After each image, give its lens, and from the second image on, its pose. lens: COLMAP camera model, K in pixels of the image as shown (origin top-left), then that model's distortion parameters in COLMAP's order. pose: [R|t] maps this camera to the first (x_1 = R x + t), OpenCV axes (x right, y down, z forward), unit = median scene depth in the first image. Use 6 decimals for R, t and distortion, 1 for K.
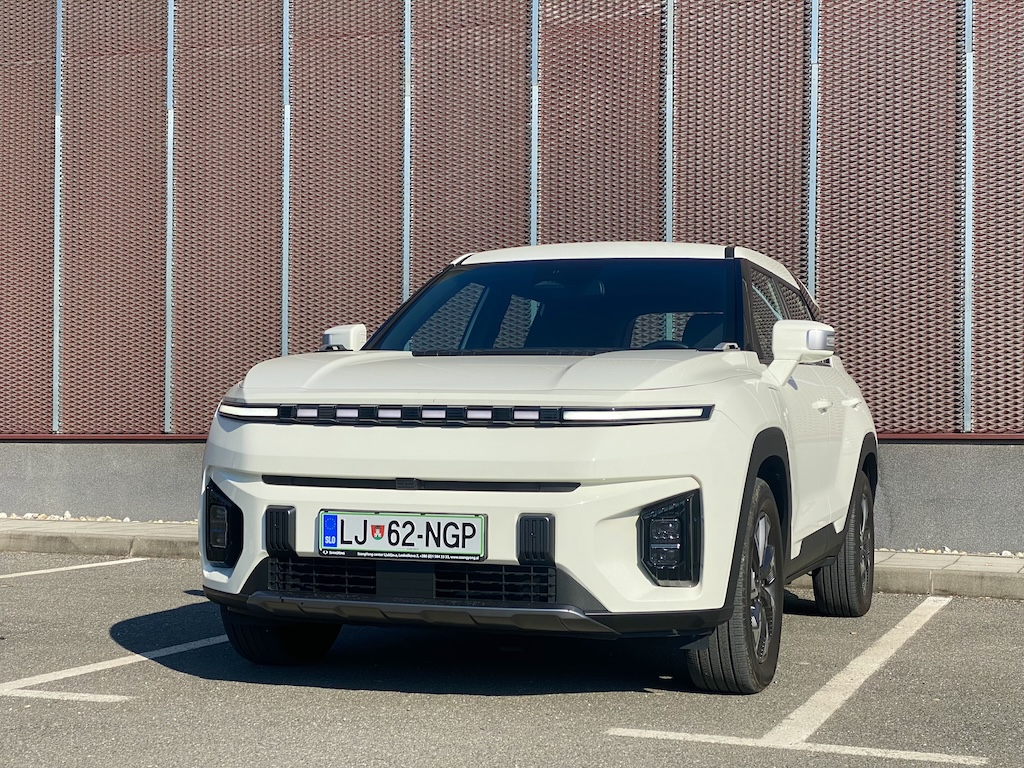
lens RADIAL K [[1637.7, 0, 511.1], [0, 1637.7, 424.2], [0, 0, 1]] dist [0.116103, 0.044856]
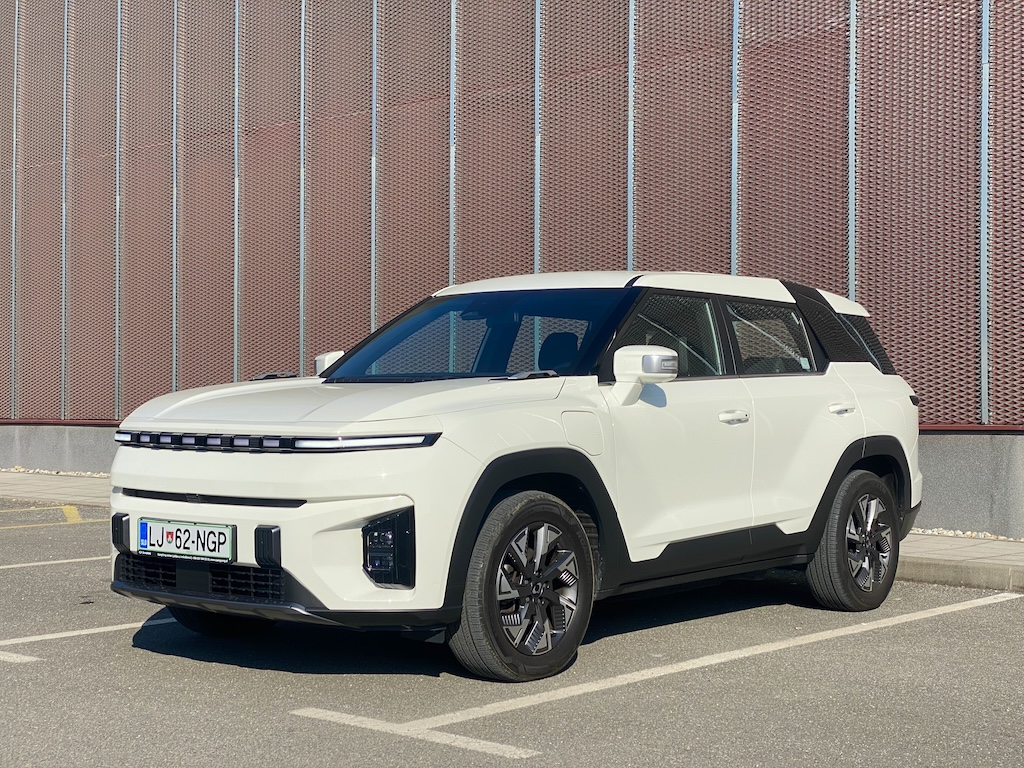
lens RADIAL K [[1530.7, 0, 512.0], [0, 1530.7, 384.0], [0, 0, 1]] dist [0.092644, -0.017582]
pose [[0.934273, -0.011834, -0.356362, 0.571549], [0.010560, 0.999929, -0.005520, -0.040637], [0.356402, 0.001394, 0.934332, 0.005053]]
